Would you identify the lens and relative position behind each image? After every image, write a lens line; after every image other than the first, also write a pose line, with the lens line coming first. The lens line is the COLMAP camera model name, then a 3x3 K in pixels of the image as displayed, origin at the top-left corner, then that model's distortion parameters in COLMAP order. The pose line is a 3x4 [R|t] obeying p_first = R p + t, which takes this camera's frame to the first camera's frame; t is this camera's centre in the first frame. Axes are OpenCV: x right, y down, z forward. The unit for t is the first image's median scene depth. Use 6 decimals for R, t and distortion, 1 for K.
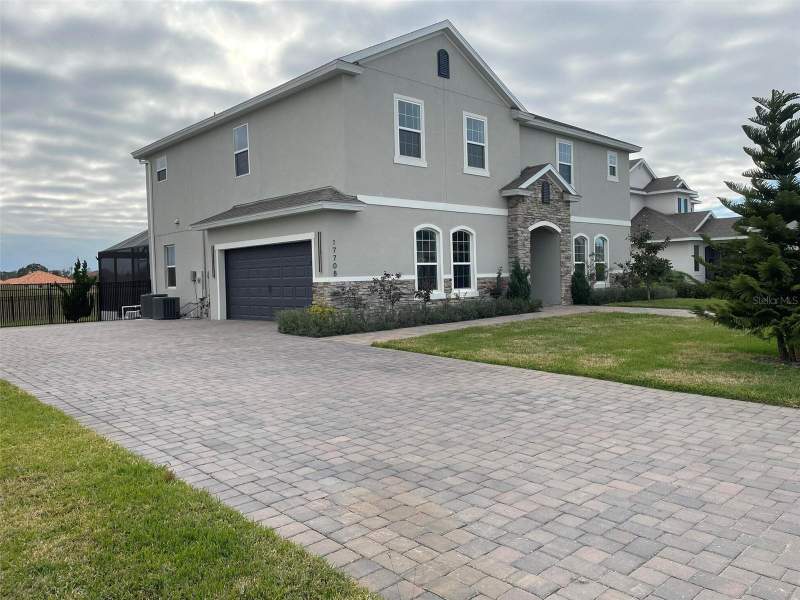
lens RADIAL K [[609.6, 0, 400.0], [0, 609.6, 300.0], [0, 0, 1]] dist [0.047789, -0.001700]
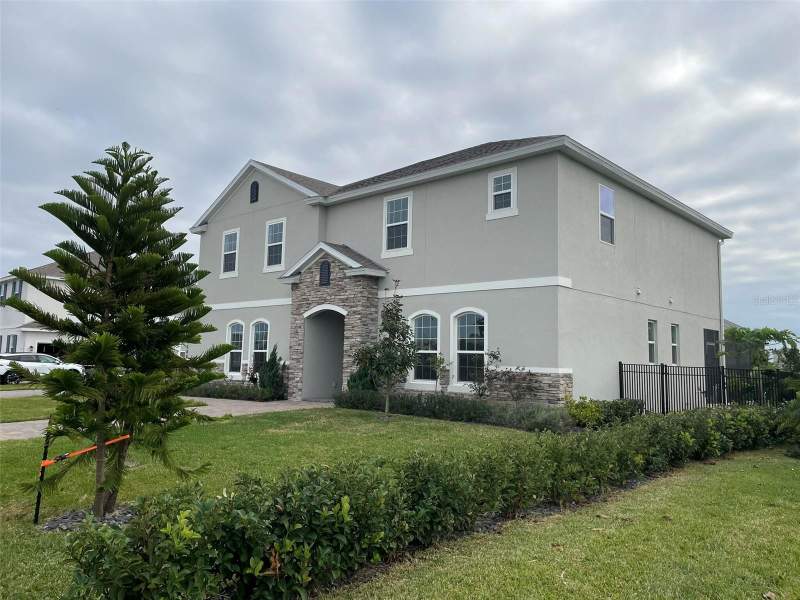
lens RADIAL K [[609.6, 0, 400.0], [0, 609.6, 300.0], [0, 0, 1]] dist [0.047789, -0.001700]
pose [[0.076881, -0.079480, -0.993867, 1.260887], [-0.064504, 0.994333, -0.084507, -0.075082], [0.994952, 0.070605, 0.071318, 1.167474]]
